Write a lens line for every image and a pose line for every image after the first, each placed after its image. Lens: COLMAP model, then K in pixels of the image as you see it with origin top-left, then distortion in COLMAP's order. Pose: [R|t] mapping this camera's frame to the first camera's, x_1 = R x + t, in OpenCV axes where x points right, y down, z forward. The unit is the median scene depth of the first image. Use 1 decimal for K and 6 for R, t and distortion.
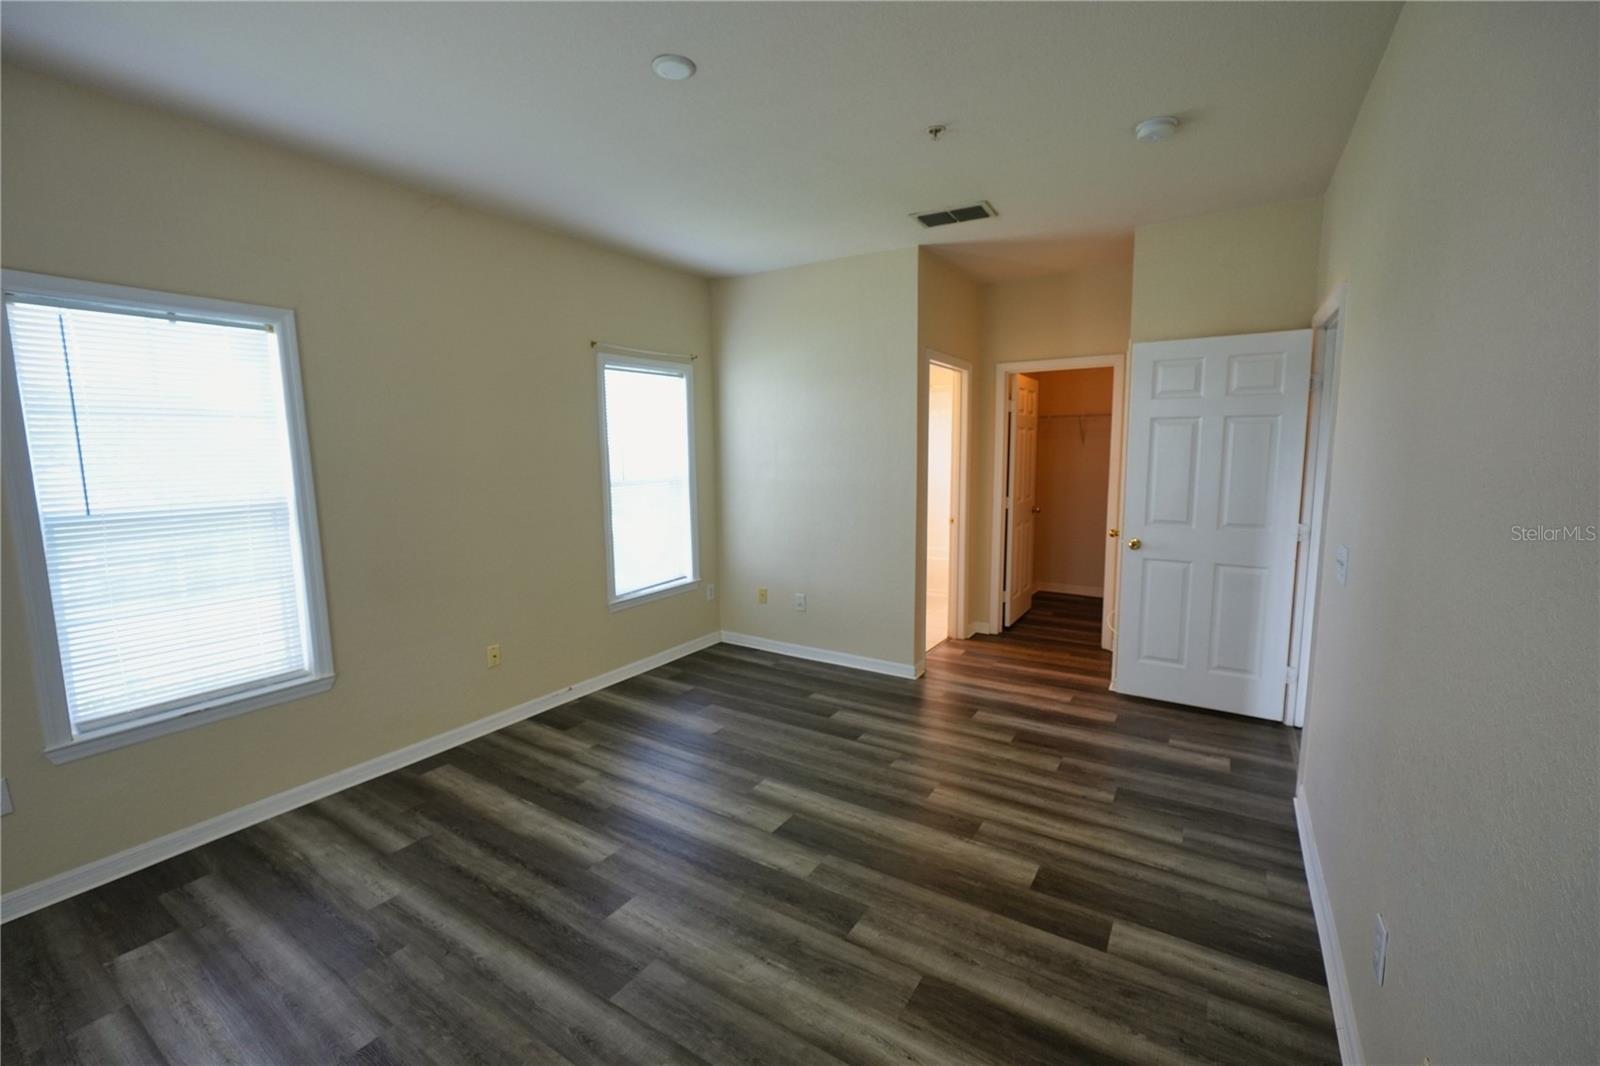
lens RADIAL K [[676.3, 0, 792.5], [0, 676.3, 531.9], [0, 0, 1]] dist [-0.013357, 0.003022]
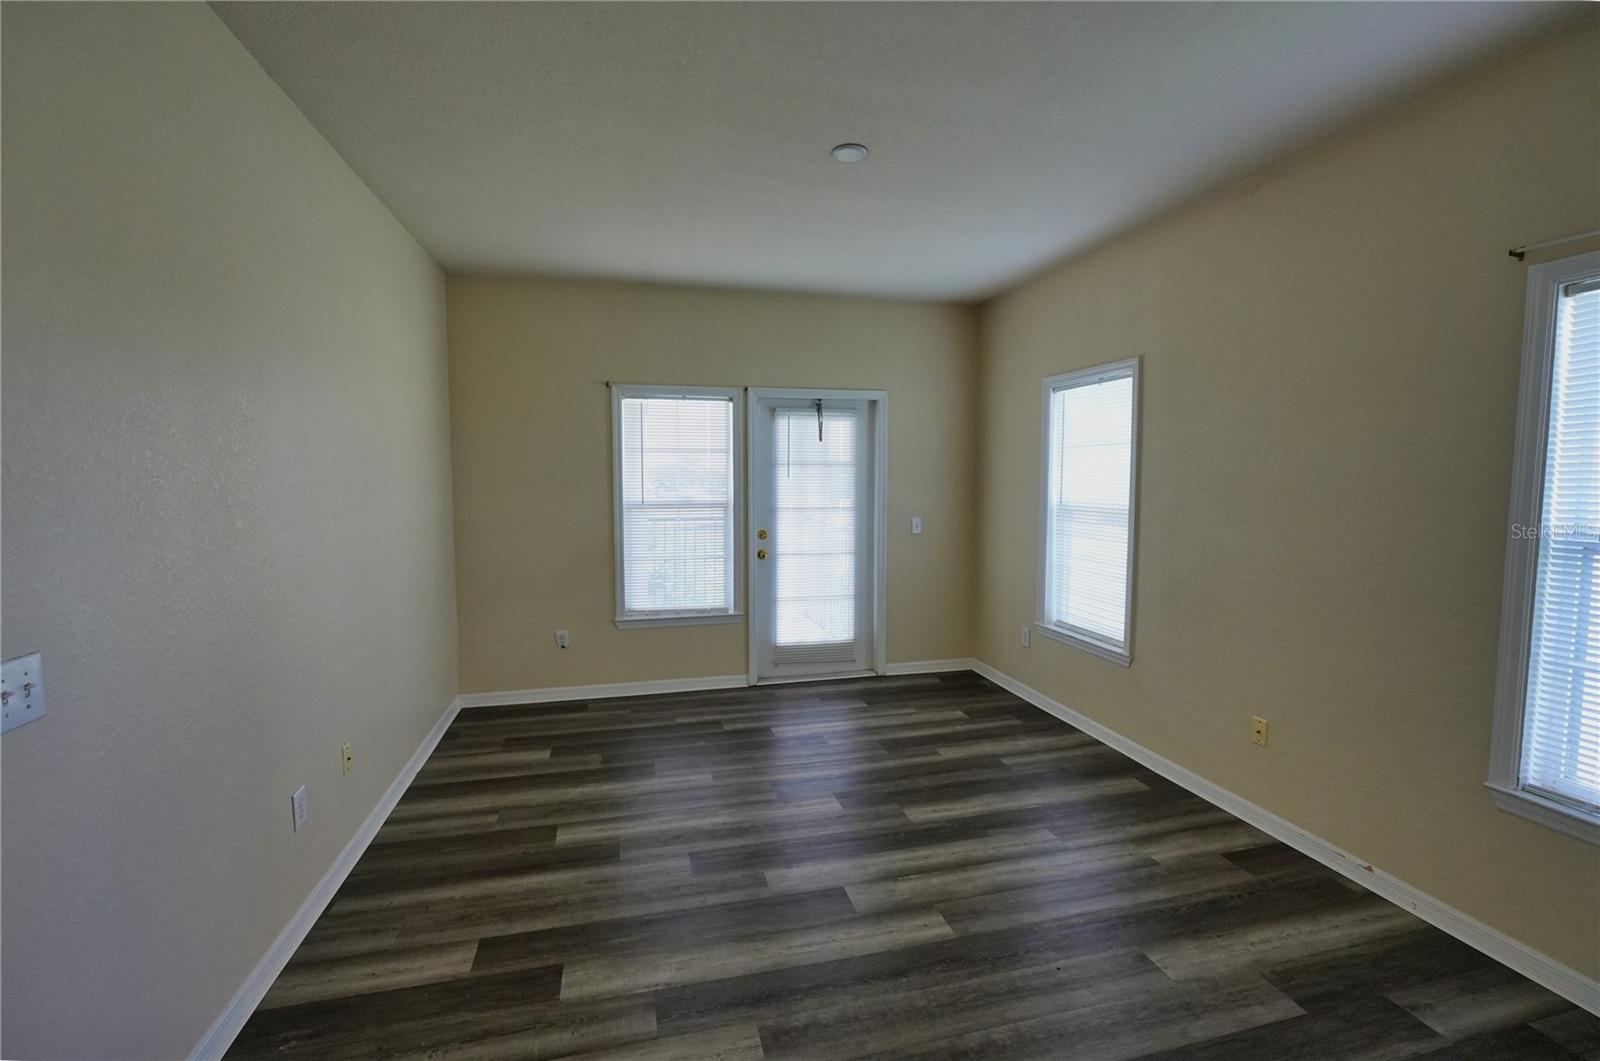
lens RADIAL K [[676.3, 0, 791.8], [0, 676.3, 534.1], [0, 0, 1]] dist [-0.013357, 0.003022]
pose [[-0.679864, 0.073204, -0.729676, 0.591625], [-0.085429, 0.980325, 0.177947, -0.163738], [0.728346, 0.183316, -0.660233, 1.336577]]
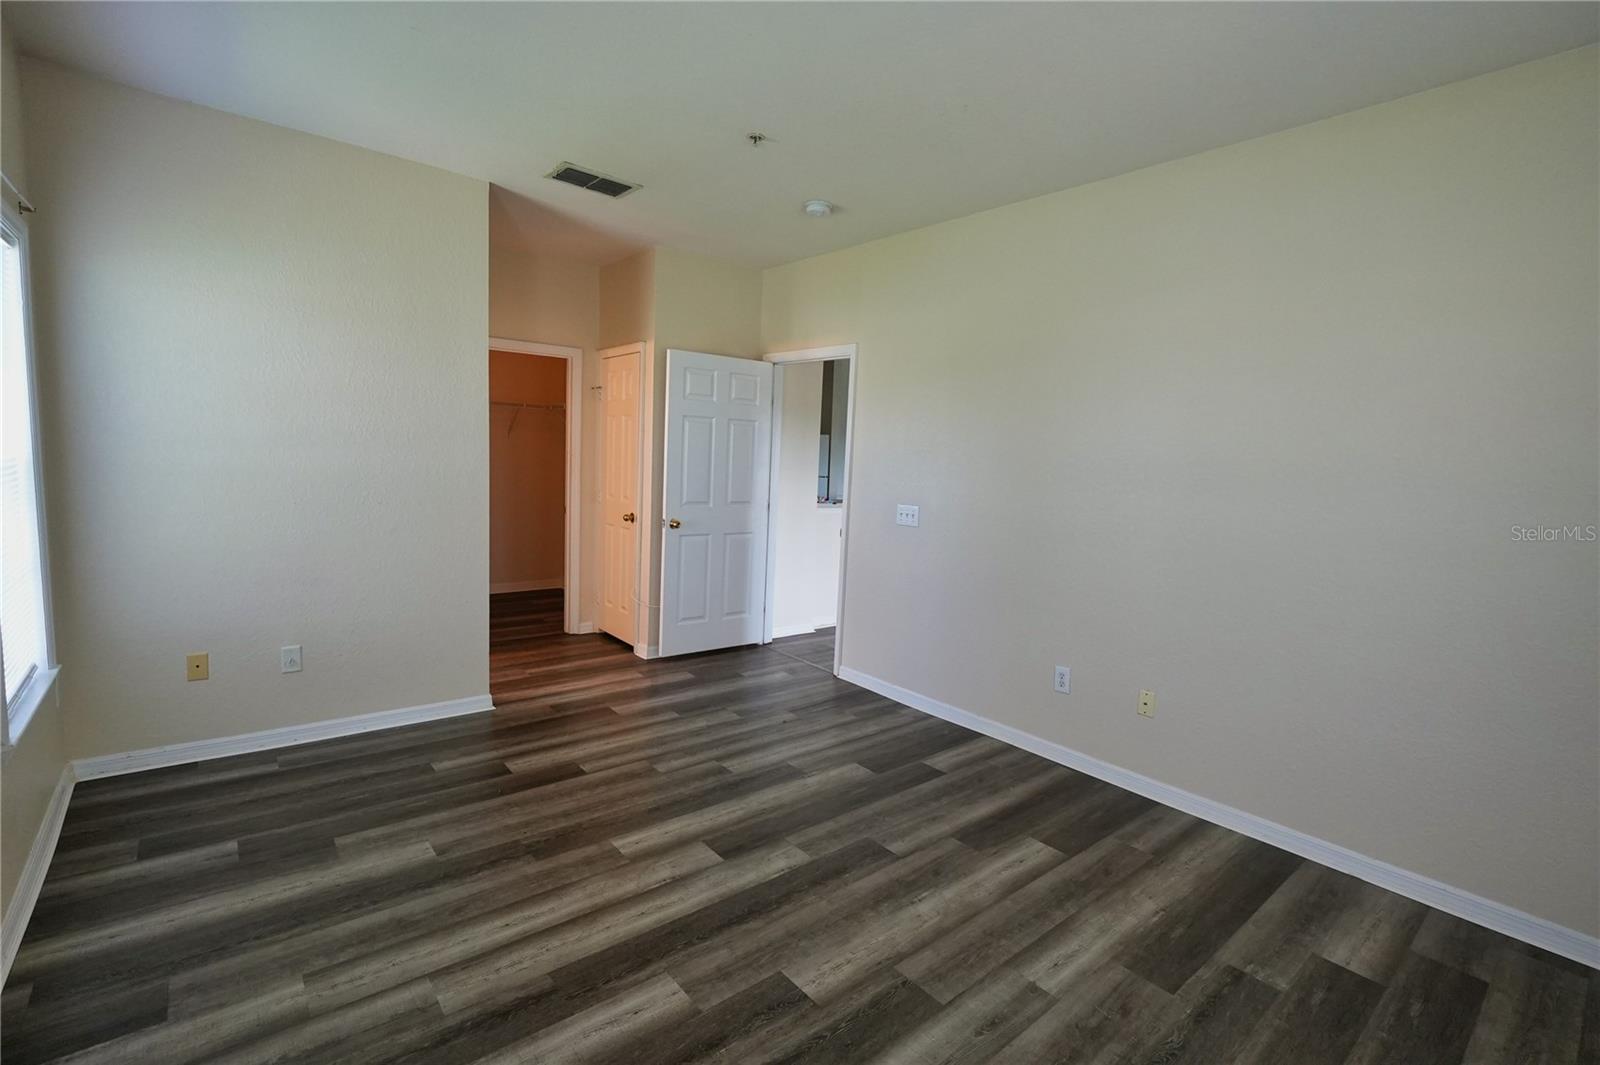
lens RADIAL K [[738.0, 0, 804.1], [0, 738.0, 529.6], [0, 0, 1]] dist [-0.007625, -0.000157]
pose [[0.283342, -0.069603, 0.956490, -0.816533], [0.074162, 0.995966, 0.050507, -0.024415], [-0.956147, 0.056625, 0.287361, 0.546088]]
